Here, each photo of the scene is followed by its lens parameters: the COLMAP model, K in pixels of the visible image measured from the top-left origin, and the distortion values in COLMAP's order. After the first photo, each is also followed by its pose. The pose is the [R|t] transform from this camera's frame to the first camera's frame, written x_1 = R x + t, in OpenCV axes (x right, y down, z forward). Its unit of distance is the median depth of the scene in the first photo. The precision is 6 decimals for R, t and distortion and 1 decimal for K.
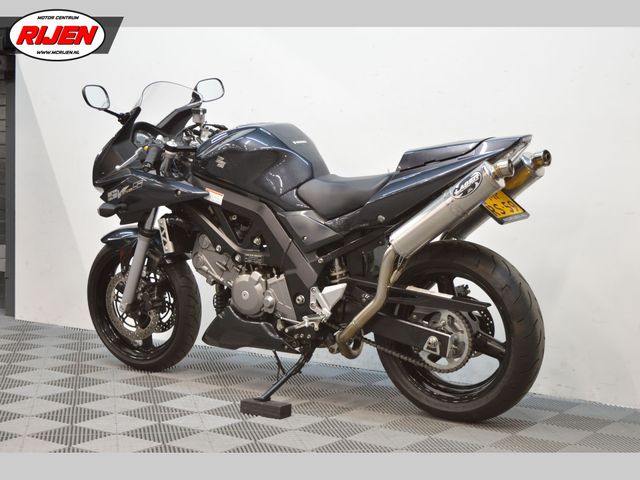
lens RADIAL K [[1191.0, 0, 320.0], [0, 1191.0, 240.0], [0, 0, 1]] dist [-0.086976, -0.100730]
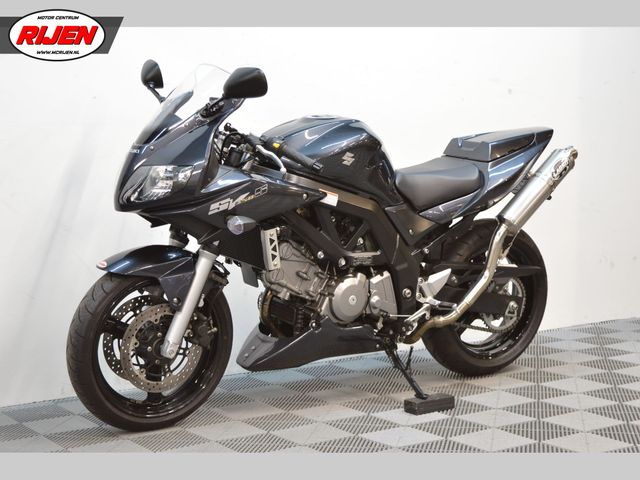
lens RADIAL K [[1085.7, 0, 320.0], [0, 1085.7, 240.0], [0, 0, 1]] dist [0.382986, -7.682397]
pose [[0.358662, -0.103973, 0.927659, -0.877737], [0.083480, 0.993368, 0.079061, -0.071904], [-0.929727, 0.049085, 0.364963, 0.724004]]
